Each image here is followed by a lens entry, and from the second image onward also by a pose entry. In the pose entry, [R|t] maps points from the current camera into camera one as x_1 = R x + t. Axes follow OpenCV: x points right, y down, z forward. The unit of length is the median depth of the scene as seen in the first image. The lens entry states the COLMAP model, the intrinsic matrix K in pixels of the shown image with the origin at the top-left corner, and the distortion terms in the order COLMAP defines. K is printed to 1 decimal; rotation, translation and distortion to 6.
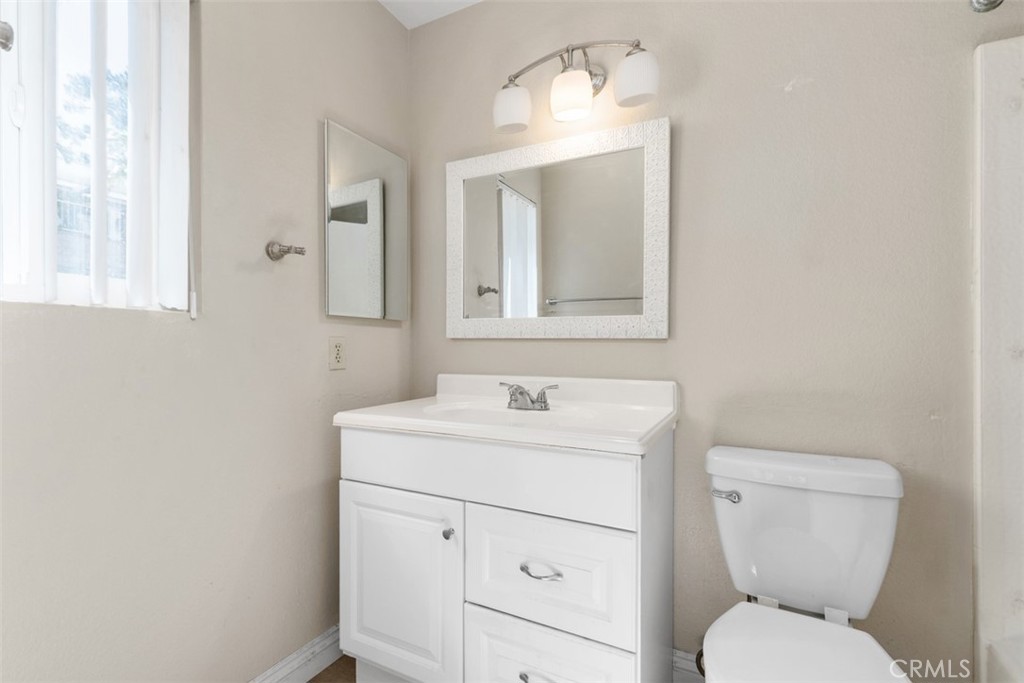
lens RADIAL K [[463.5, 0, 509.2], [0, 463.5, 340.7], [0, 0, 1]] dist [0.011144, -0.001470]
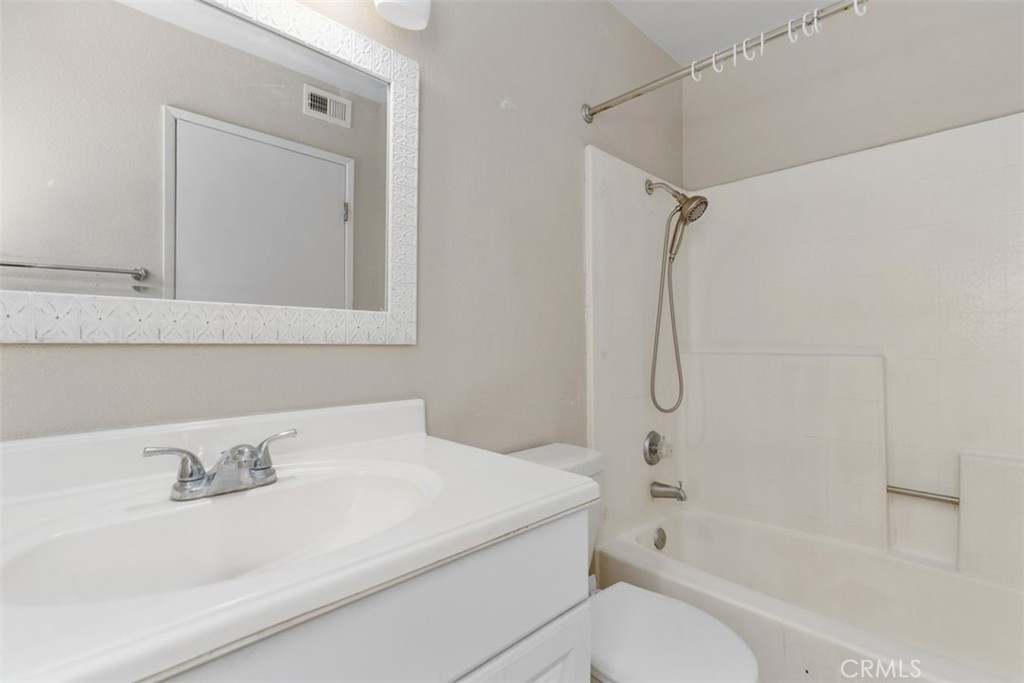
lens RADIAL K [[463.5, 0, 509.2], [0, 463.5, 340.7], [0, 0, 1]] dist [0.011144, -0.001470]
pose [[0.324792, 0.008053, 0.945751, -0.335988], [0.000346, 0.999963, -0.008634, -0.004142], [-0.945786, 0.003131, 0.324777, 0.580850]]
